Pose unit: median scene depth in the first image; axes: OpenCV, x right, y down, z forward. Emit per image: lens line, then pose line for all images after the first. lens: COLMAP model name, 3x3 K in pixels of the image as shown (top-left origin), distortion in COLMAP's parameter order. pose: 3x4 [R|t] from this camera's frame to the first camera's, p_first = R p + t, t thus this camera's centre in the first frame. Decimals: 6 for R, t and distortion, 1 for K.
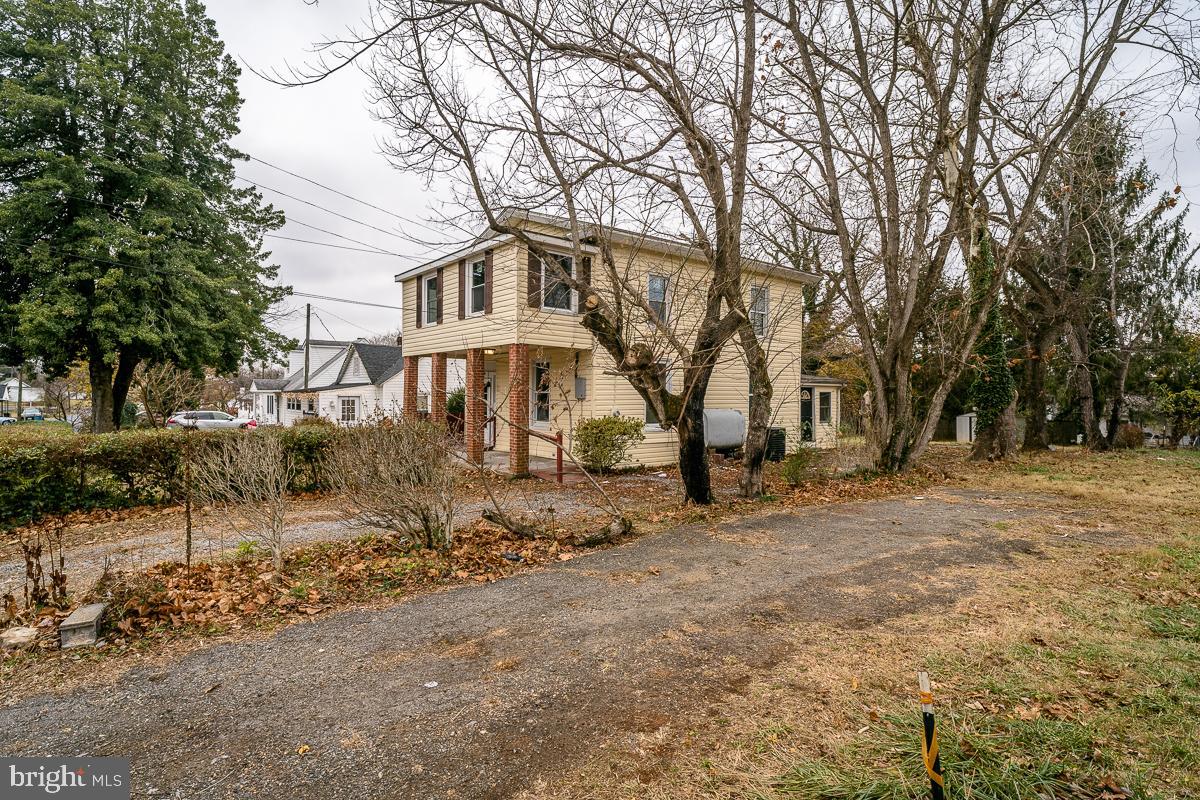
lens RADIAL K [[630.1, 0, 603.8], [0, 630.1, 393.7], [0, 0, 1]] dist [-0.001051, -0.000991]
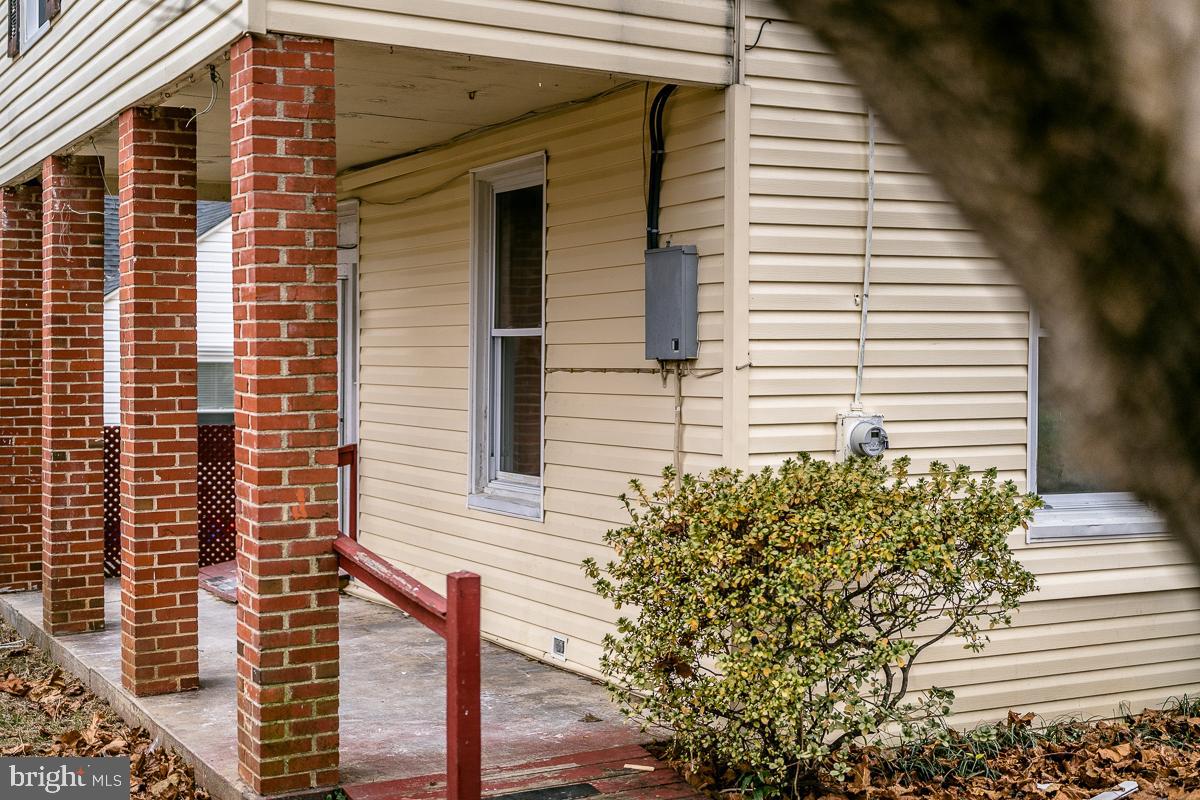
lens RADIAL K [[1689.6, 0, 600.0], [0, 1689.6, 400.0], [0, 0, 1]] dist [-0.015004, -0.010330]
pose [[0.982544, 0.001367, -0.186028, 0.027696], [0.002563, 0.999779, 0.020885, 0.007244], [0.186015, -0.020997, 0.982322, 0.412602]]
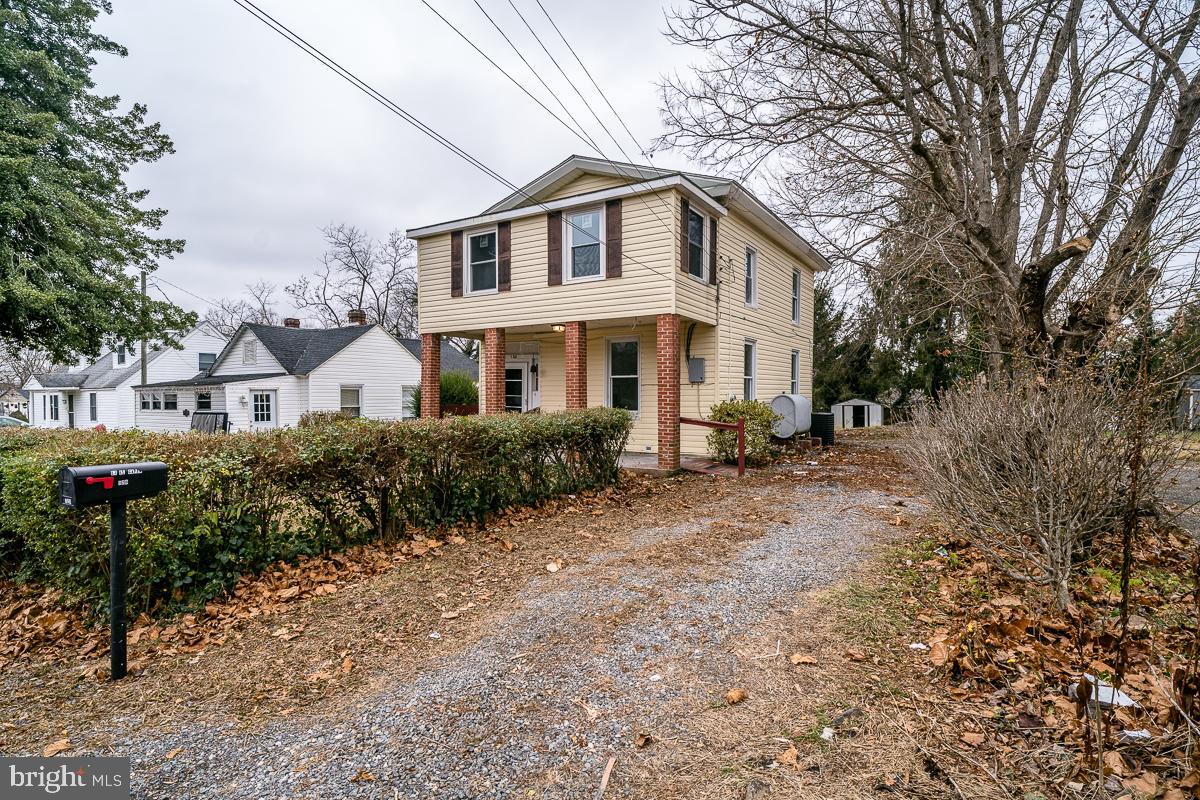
lens RADIAL K [[619.6, 0, 600.0], [0, 619.6, 400.0], [0, 0, 1]] dist [0.000294, 0.000176]
pose [[0.938001, -0.016434, 0.346242, -0.373674], [0.013156, 0.999844, 0.011815, 0.017076], [-0.346383, -0.006527, 0.938071, 0.193286]]
